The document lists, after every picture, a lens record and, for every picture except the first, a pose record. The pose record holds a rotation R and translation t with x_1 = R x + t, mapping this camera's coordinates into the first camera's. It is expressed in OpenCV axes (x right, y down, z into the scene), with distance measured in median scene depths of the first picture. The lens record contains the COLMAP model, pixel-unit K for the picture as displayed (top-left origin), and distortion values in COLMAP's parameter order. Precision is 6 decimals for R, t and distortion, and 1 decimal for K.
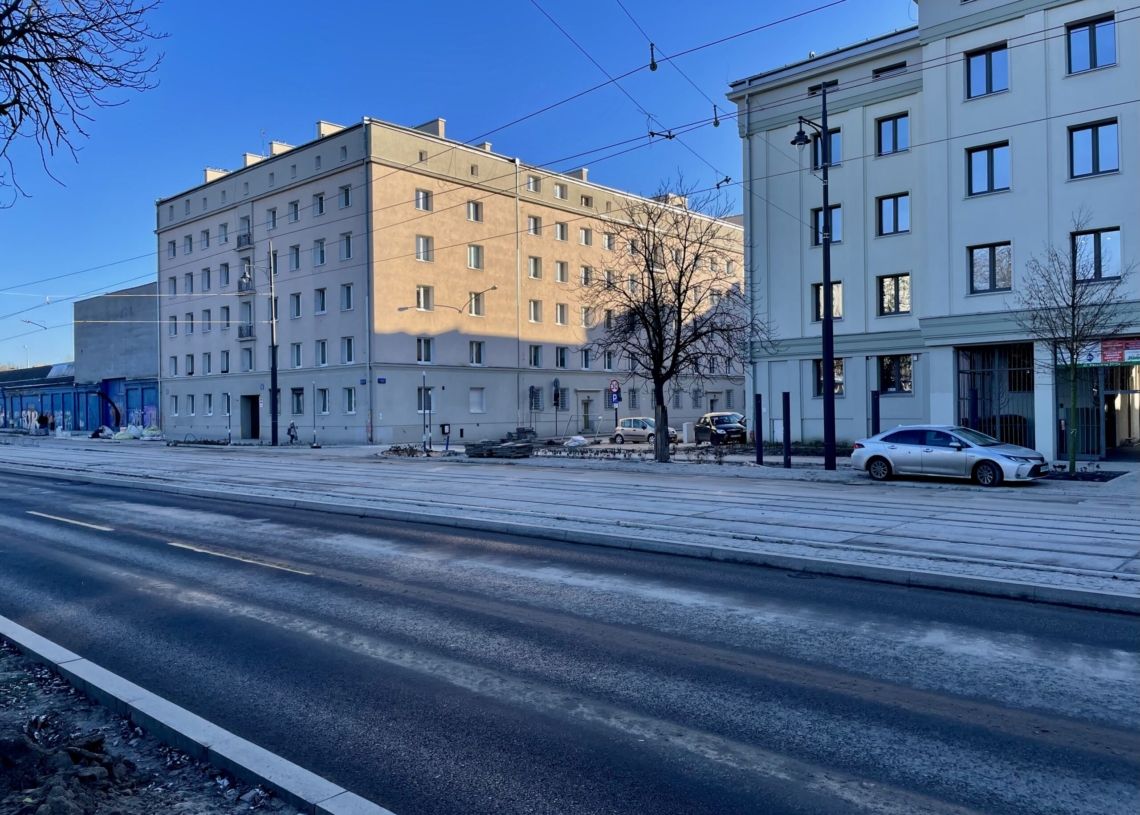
lens RADIAL K [[859.7, 0, 569.8], [0, 859.7, 412.6], [0, 0, 1]] dist [0.003694, -0.008465]
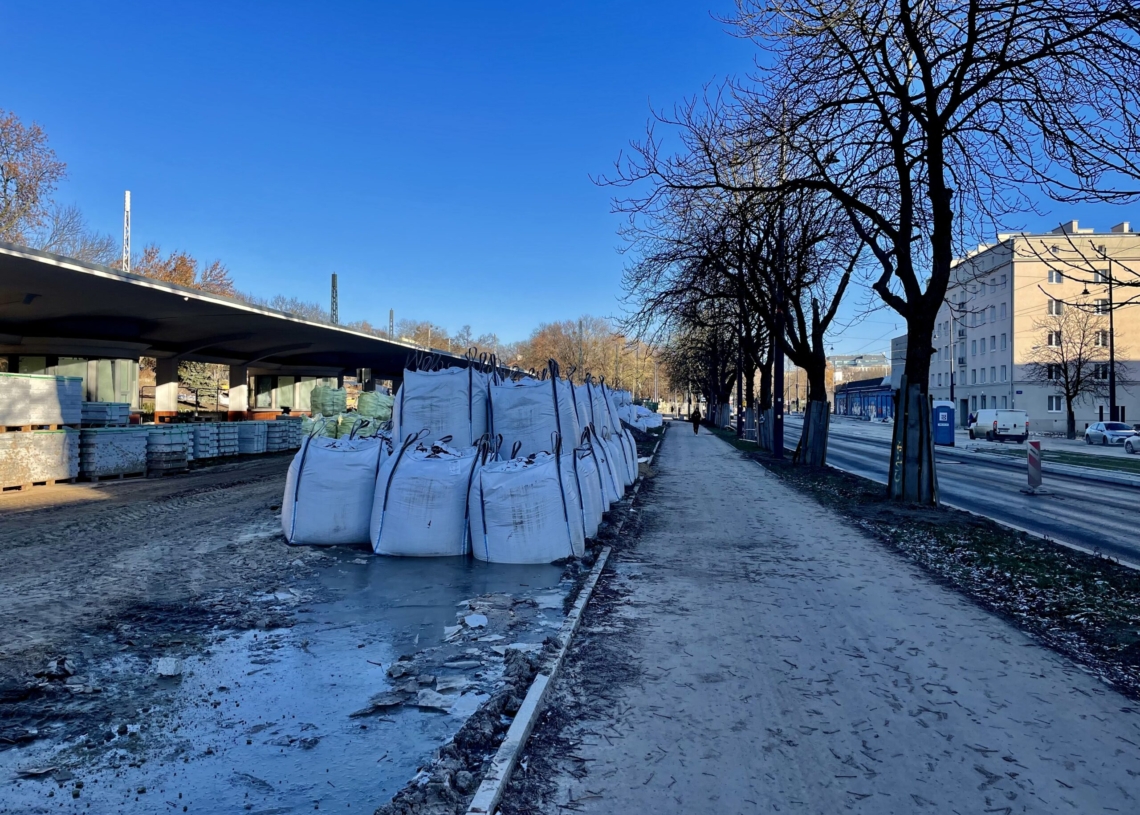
lens RADIAL K [[859.7, 0, 569.7], [0, 859.7, 406.6], [0, 0, 1]] dist [0.003694, -0.008465]
pose [[0.564497, 0.021266, -0.825161, 0.427533], [-0.023684, 0.999674, 0.009562, -0.002647], [0.825095, 0.014145, 0.564817, -0.421076]]
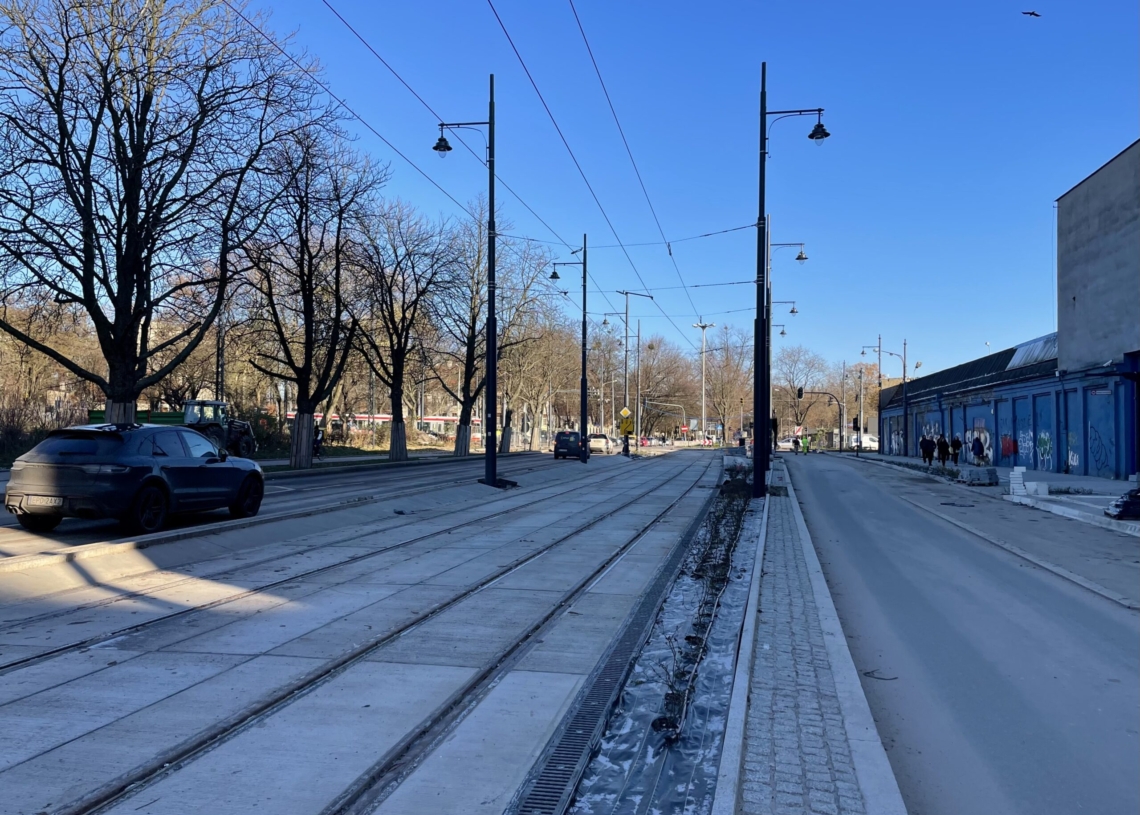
lens RADIAL K [[859.7, 0, 568.0], [0, 859.7, 404.5], [0, 0, 1]] dist [0.003694, -0.008465]
pose [[0.507045, -0.017242, -0.861747, -0.315253], [-0.020943, 0.999258, -0.032316, 0.004429], [0.861665, 0.034433, 0.506308, 0.546162]]
